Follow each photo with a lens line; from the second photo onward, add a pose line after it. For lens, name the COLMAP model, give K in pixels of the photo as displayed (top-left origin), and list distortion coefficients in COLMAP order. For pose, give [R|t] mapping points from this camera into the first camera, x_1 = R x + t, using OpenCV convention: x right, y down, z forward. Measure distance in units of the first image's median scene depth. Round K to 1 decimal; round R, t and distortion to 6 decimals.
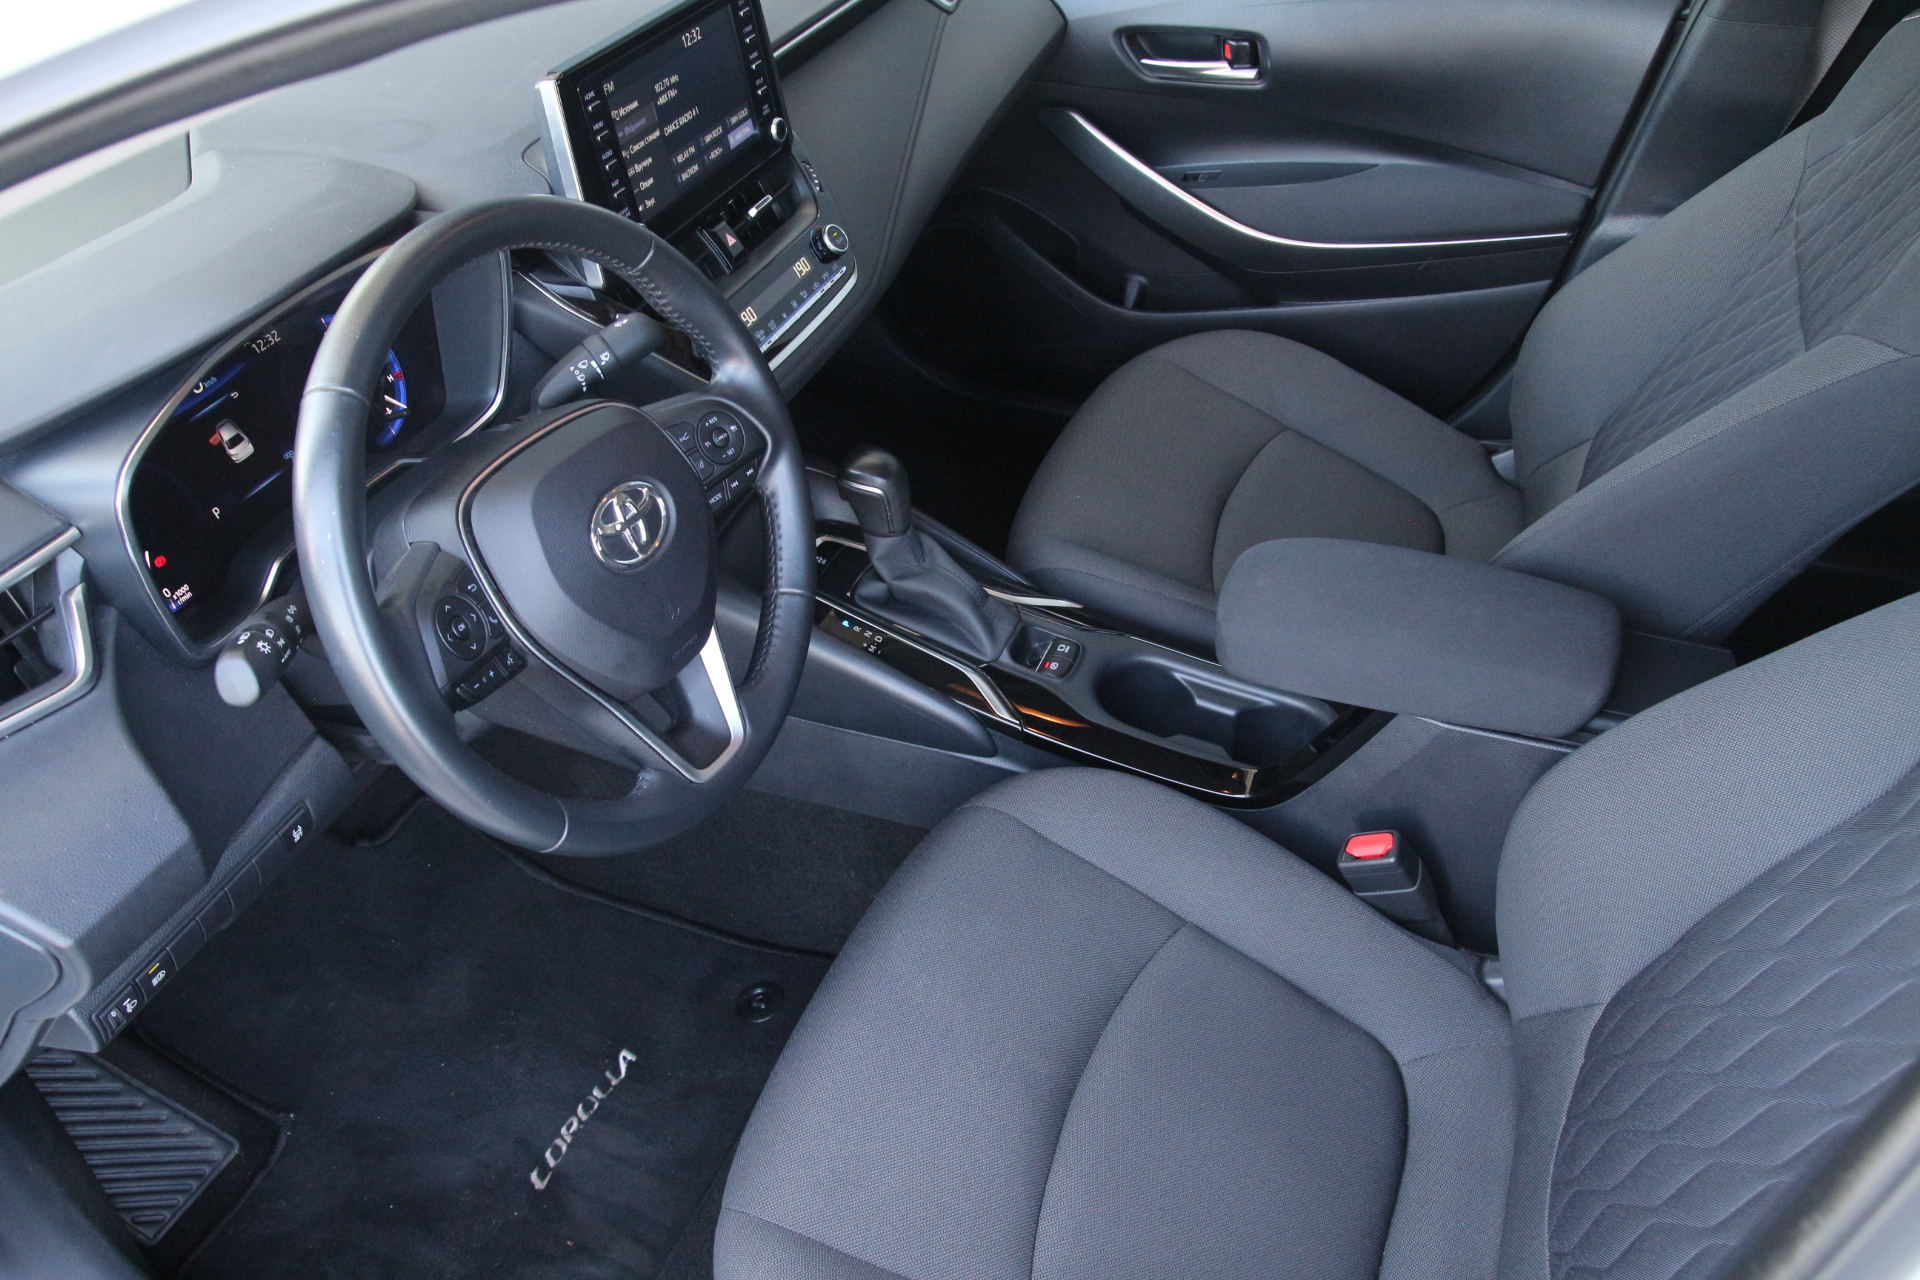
lens RADIAL K [[1476.4, 0, 963.1], [0, 1476.4, 635.3], [0, 0, 1]] dist [-0.092281, 0.020625]
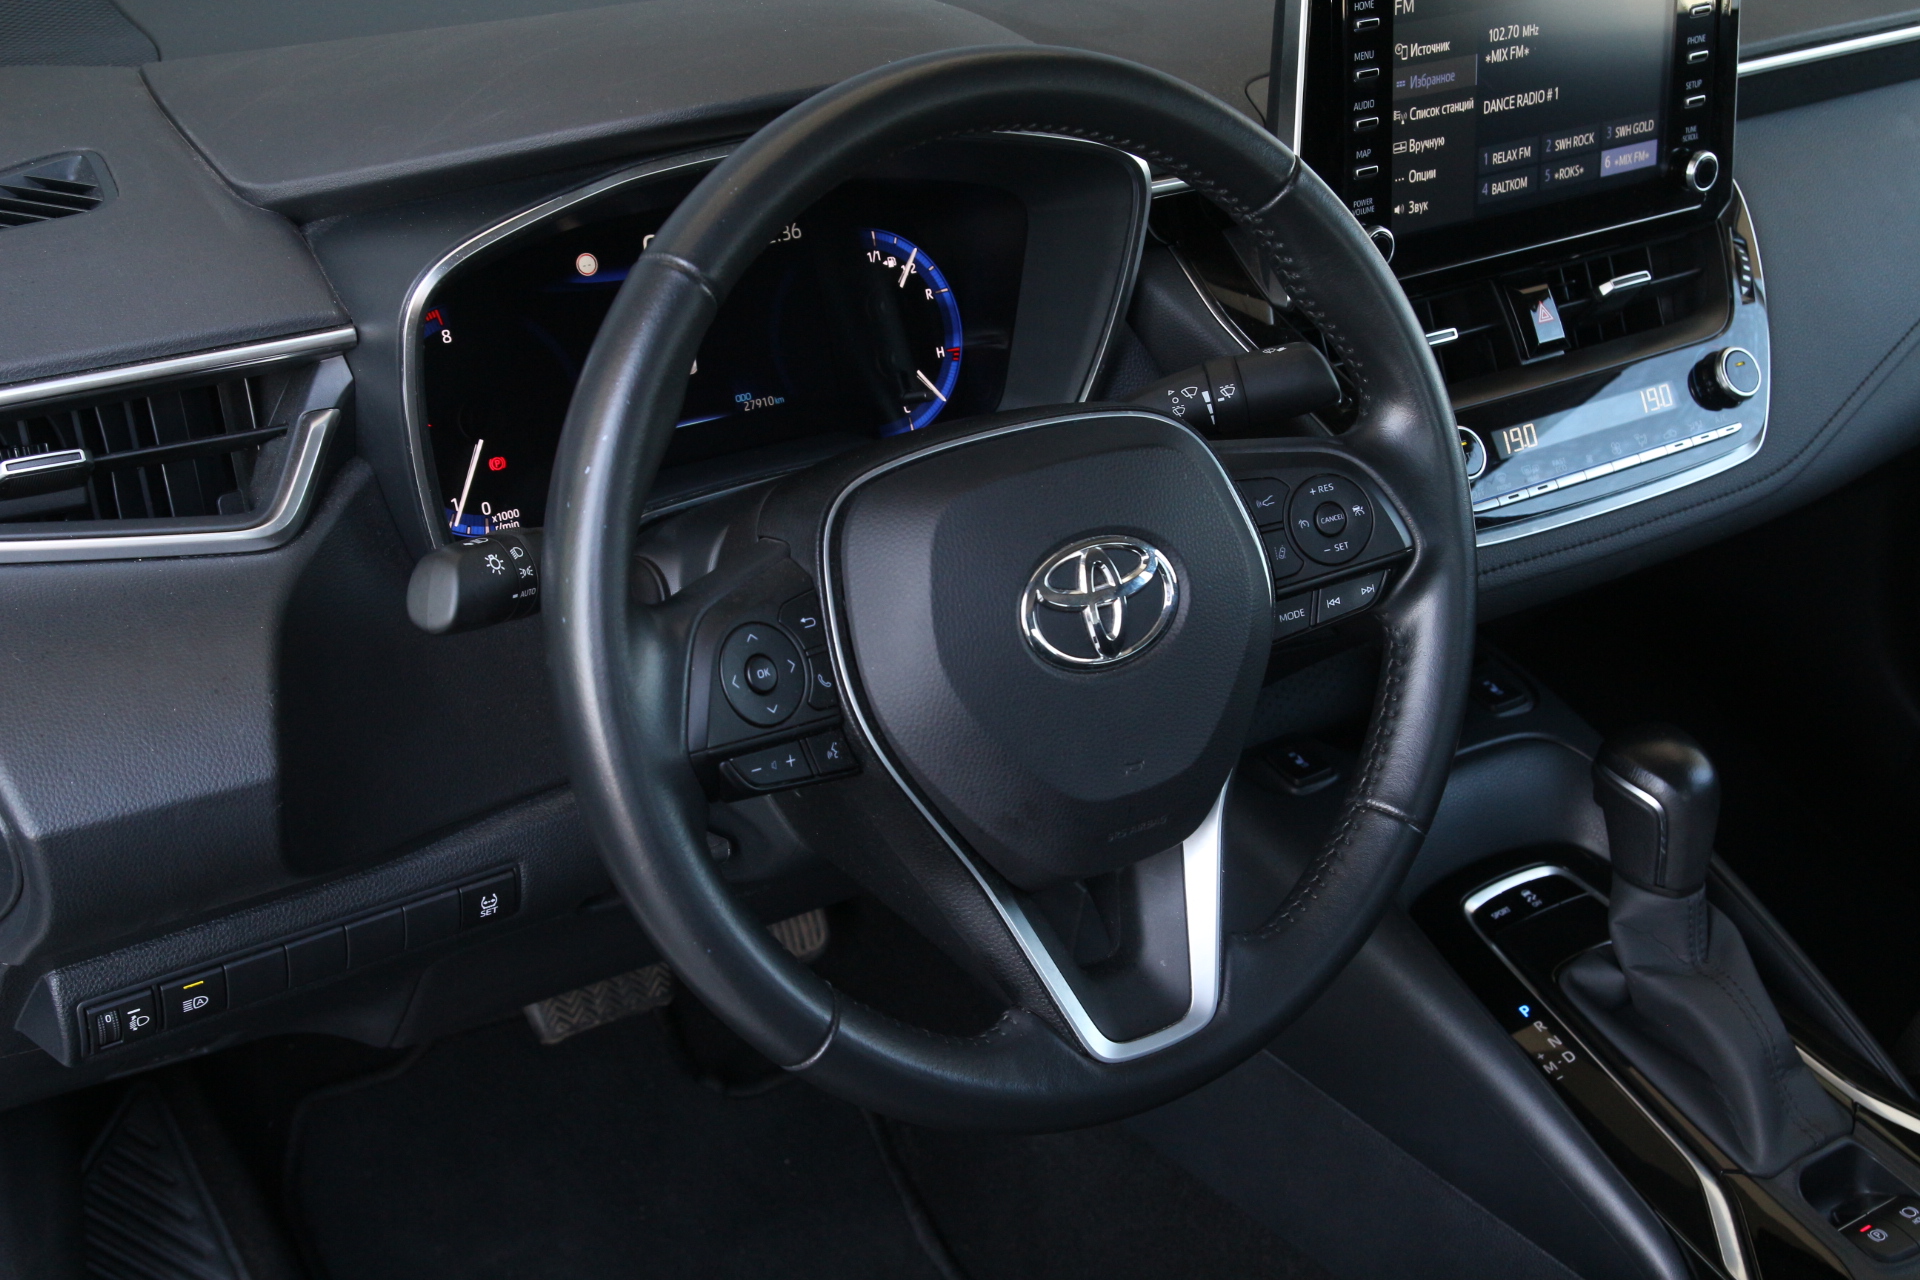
lens RADIAL K [[2395.7, 0, 955.4], [0, 2395.7, 647.9], [0, 0, 1]] dist [0.031863, 0.000000]
pose [[0.835019, 0.295613, -0.464065, 0.140332], [-0.384571, 0.916756, -0.108001, 0.053984], [0.393507, 0.268649, 0.879193, 0.086551]]
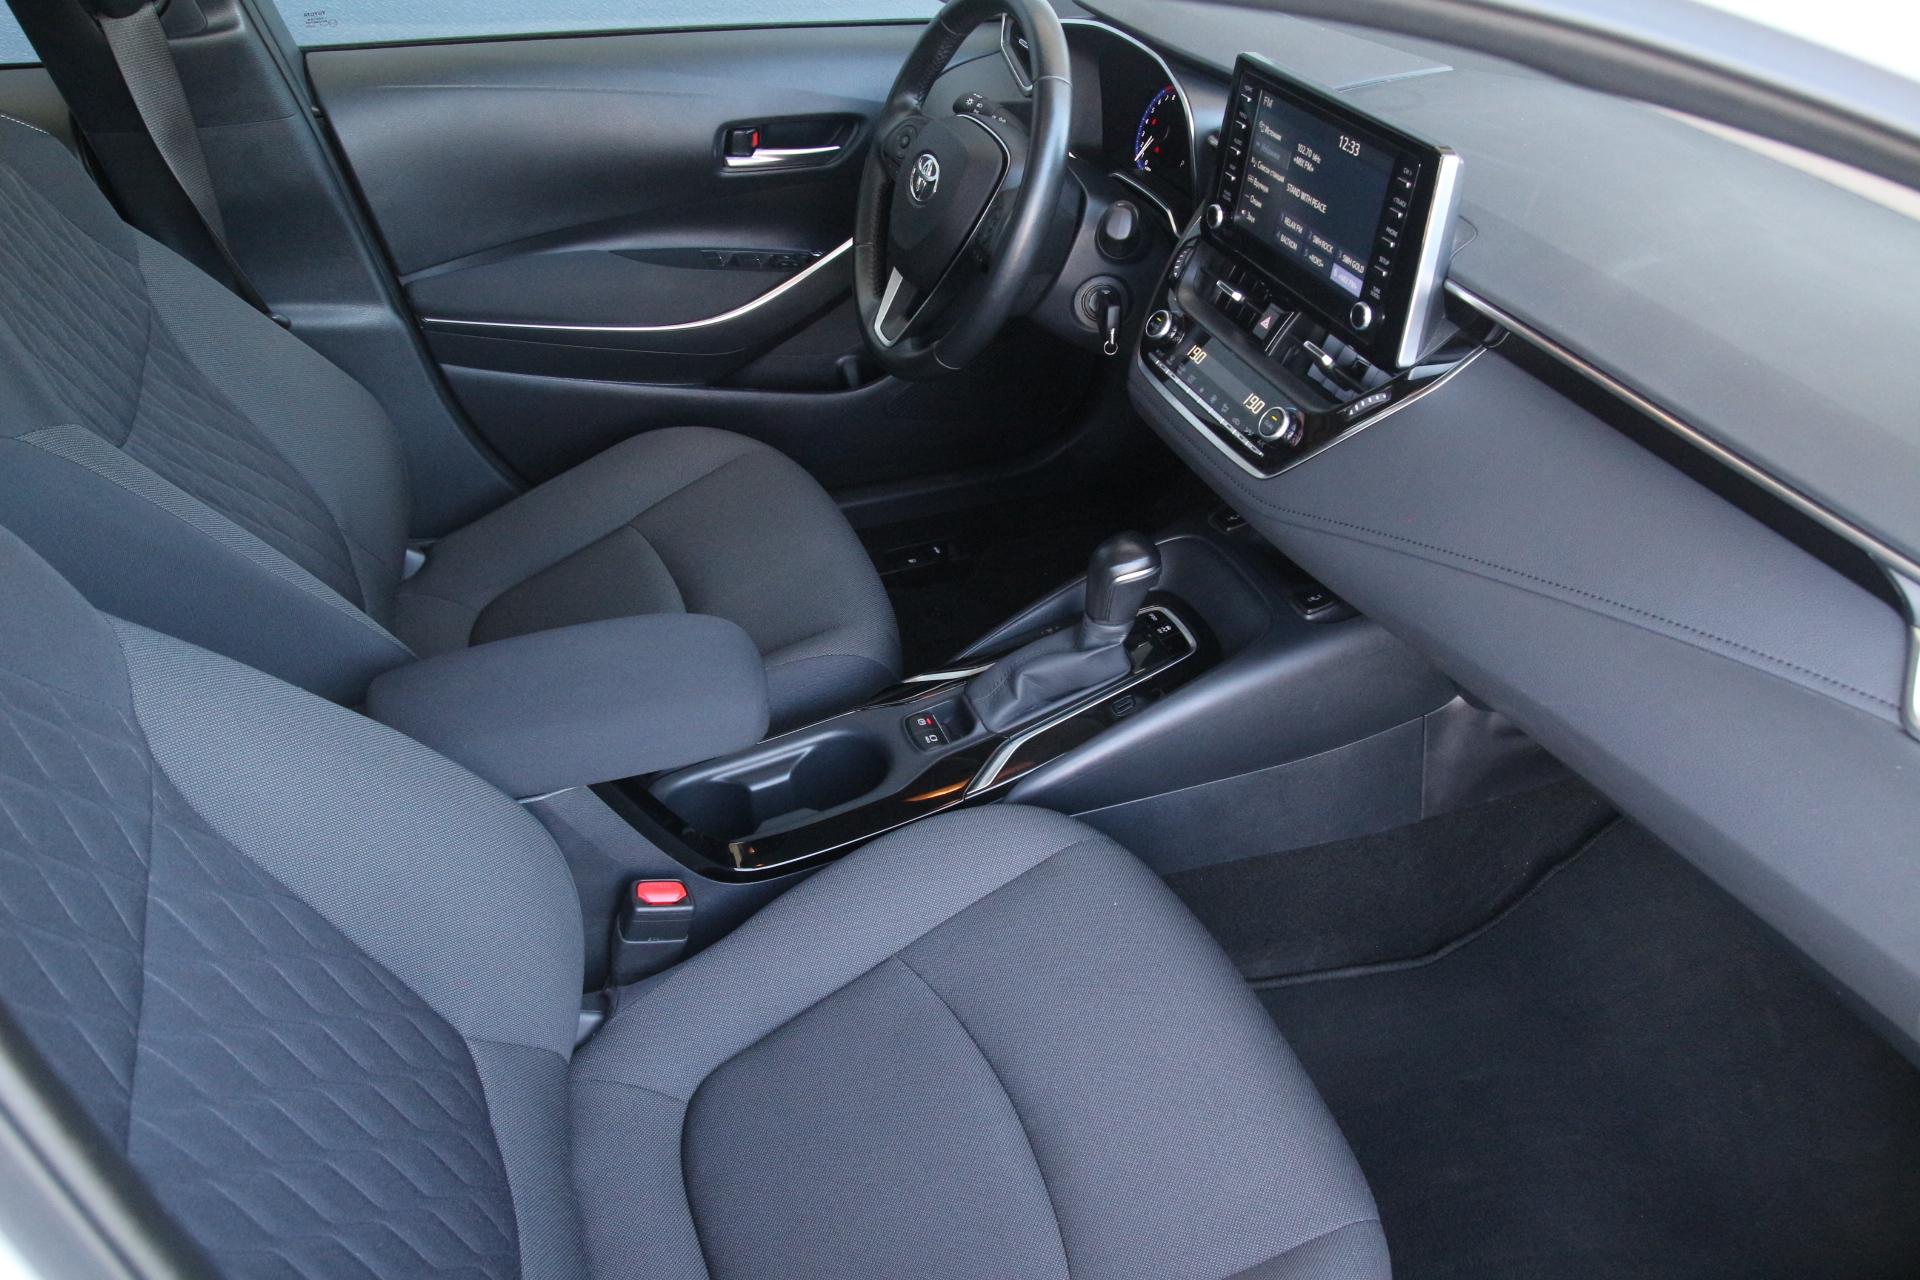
lens RADIAL K [[1476.4, 0, 962.1], [0, 1476.4, 633.2], [0, 0, 1]] dist [-0.092281, 0.020625]
pose [[-0.727803, 0.433778, -0.531169, 0.630028], [-0.416297, 0.336056, 0.844845, -0.987757], [0.544977, 0.836004, -0.064002, 1.172743]]
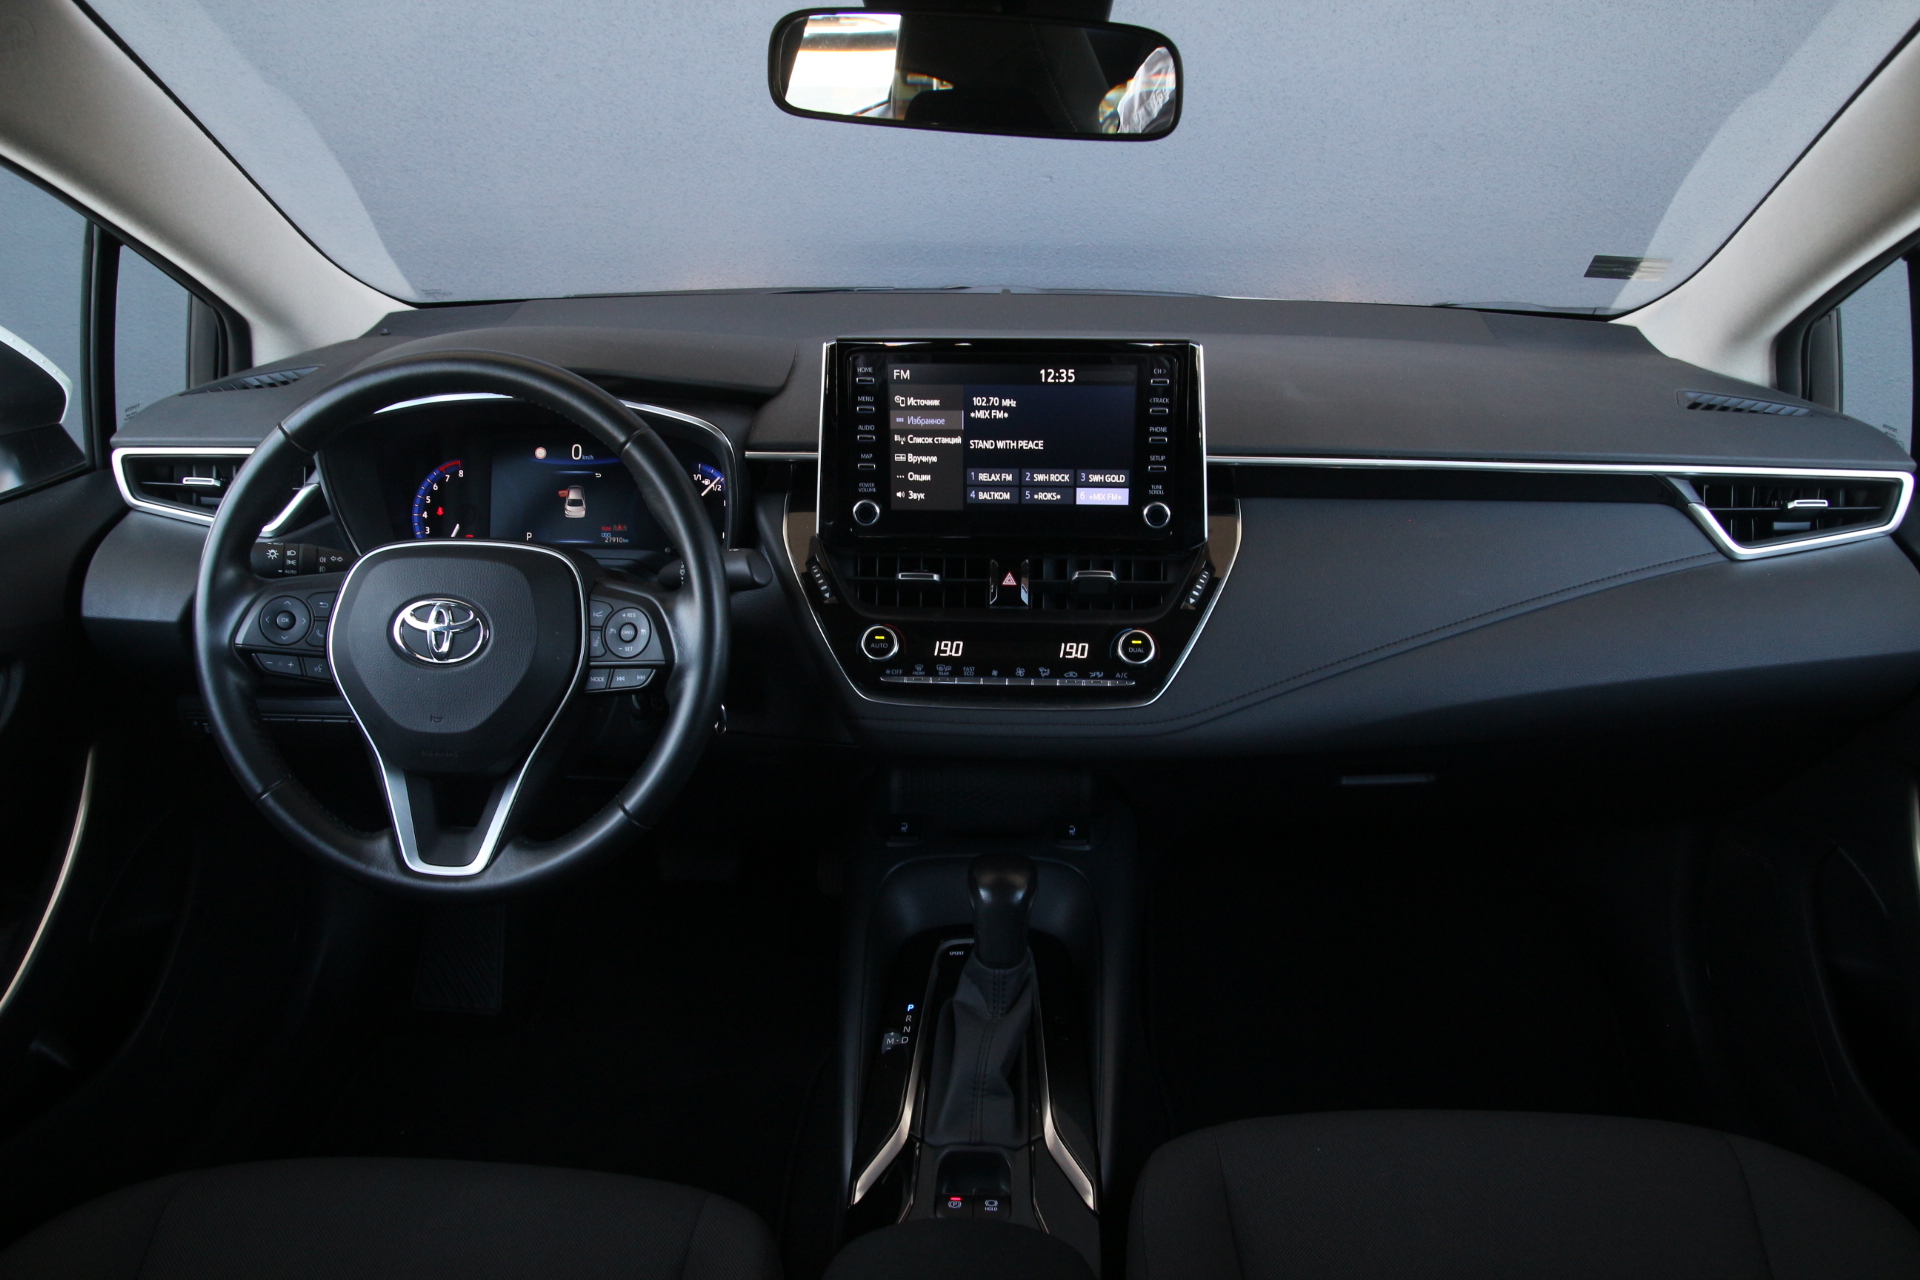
lens RADIAL K [[1476.4, 0, 955.9], [0, 1476.4, 645.0], [0, 0, 1]] dist [-0.092281, 0.020625]
pose [[0.327491, 0.393317, -0.859099, 0.686302], [-0.609733, 0.782553, 0.125840, -0.349574], [0.721786, 0.482610, 0.496097, 0.547575]]
